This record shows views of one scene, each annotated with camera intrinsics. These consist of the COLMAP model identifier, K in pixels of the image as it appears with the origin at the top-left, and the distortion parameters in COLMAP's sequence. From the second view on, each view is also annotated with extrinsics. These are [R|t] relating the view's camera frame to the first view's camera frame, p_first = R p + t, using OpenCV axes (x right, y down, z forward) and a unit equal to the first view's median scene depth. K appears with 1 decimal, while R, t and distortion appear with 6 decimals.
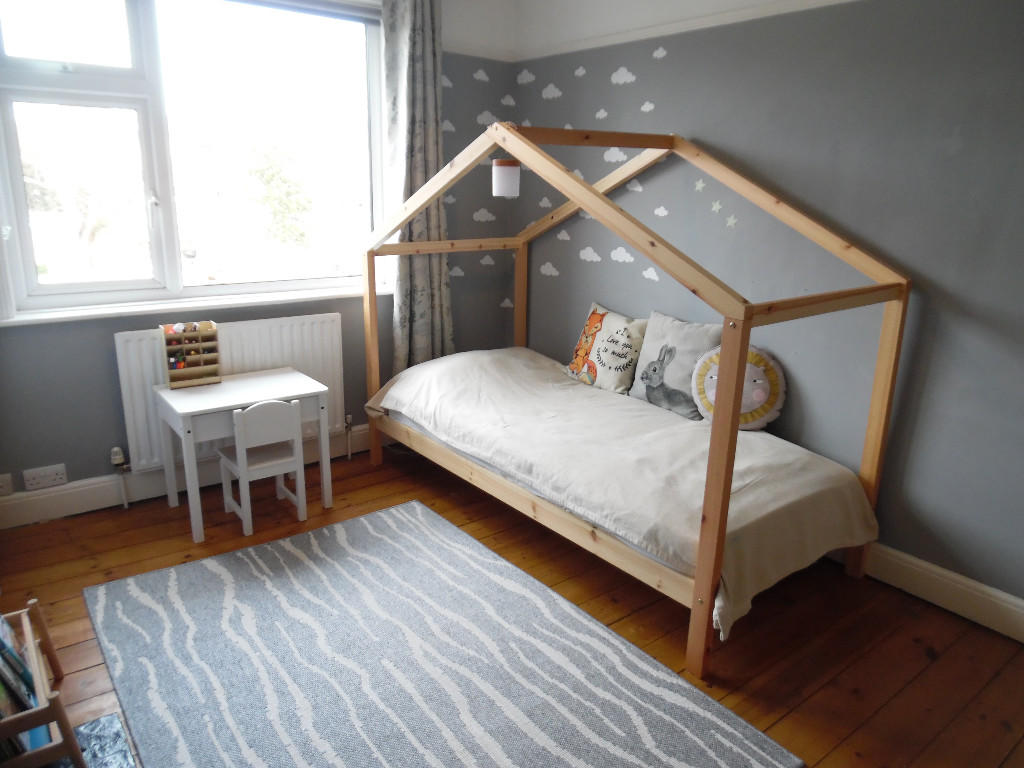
lens RADIAL K [[715.4, 0, 515.9], [0, 715.4, 379.5], [0, 0, 1]] dist [-0.001620, -0.004694]
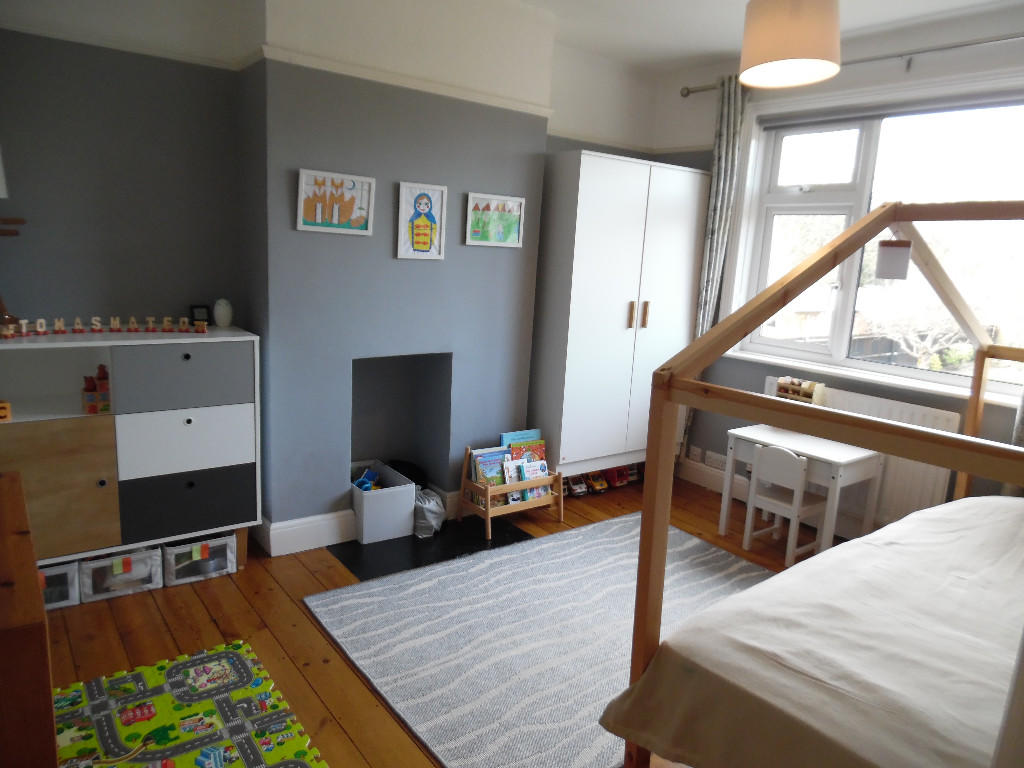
lens RADIAL K [[715.4, 0, 515.9], [0, 715.4, 379.5], [0, 0, 1]] dist [-0.001620, -0.004694]
pose [[-0.001747, 0.154377, -0.988010, 0.790352], [-0.316054, 0.937282, 0.147010, -0.108610], [0.948740, 0.312522, 0.047154, 0.494710]]
